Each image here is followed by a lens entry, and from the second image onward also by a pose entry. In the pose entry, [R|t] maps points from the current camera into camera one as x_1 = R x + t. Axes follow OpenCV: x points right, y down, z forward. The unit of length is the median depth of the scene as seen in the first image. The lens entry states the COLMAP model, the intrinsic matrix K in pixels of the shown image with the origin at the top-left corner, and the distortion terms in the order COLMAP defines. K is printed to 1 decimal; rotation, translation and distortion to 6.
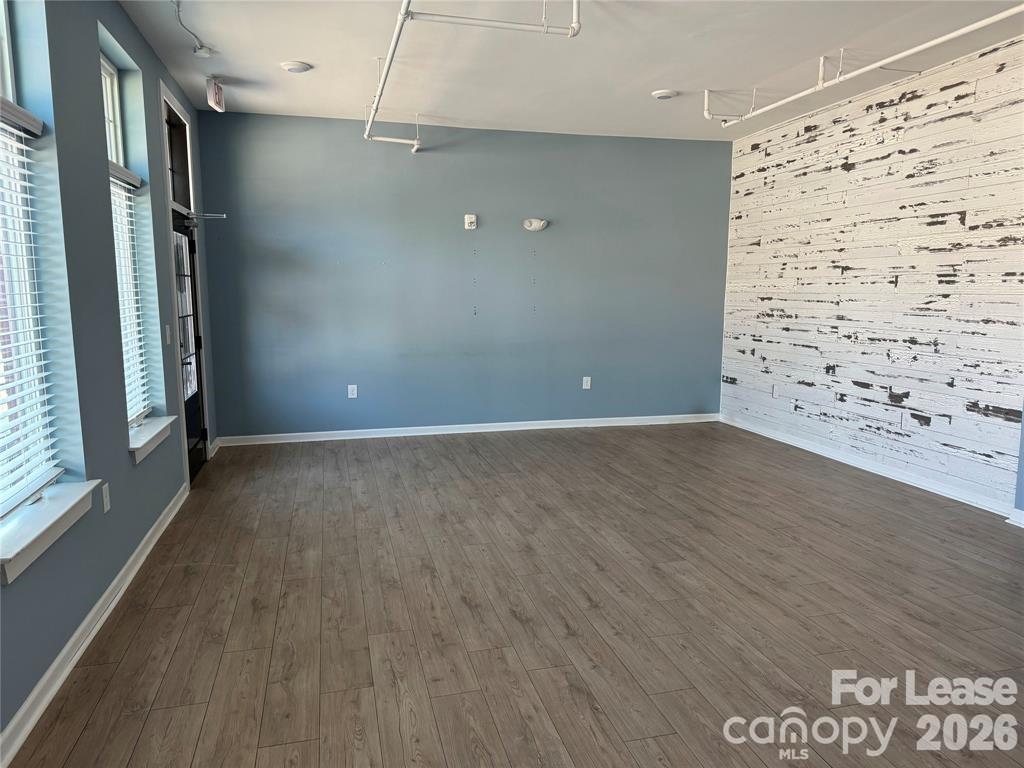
lens RADIAL K [[719.7, 0, 523.1], [0, 719.7, 377.4], [0, 0, 1]] dist [0.072523, -0.075377]
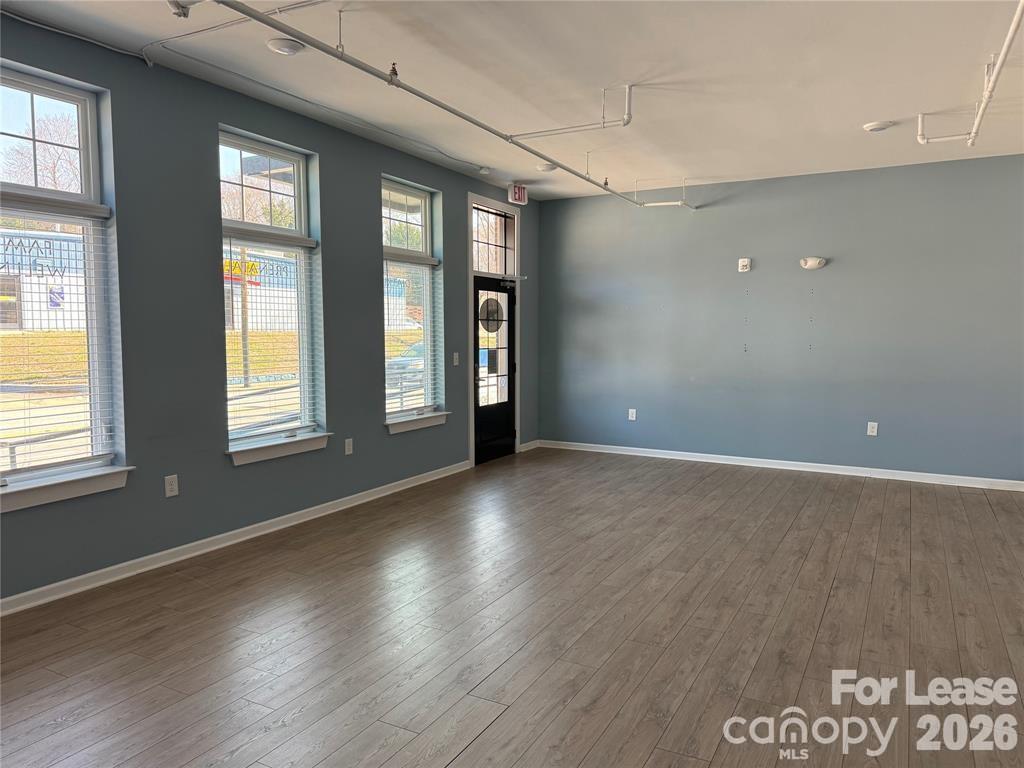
lens RADIAL K [[719.7, 0, 507.0], [0, 719.7, 375.7], [0, 0, 1]] dist [0.072523, -0.075377]
pose [[0.720513, 0.041730, -0.692185, 0.697231], [-0.082288, 0.996280, -0.025593, 0.004925], [0.688542, 0.075398, 0.721266, 0.000215]]
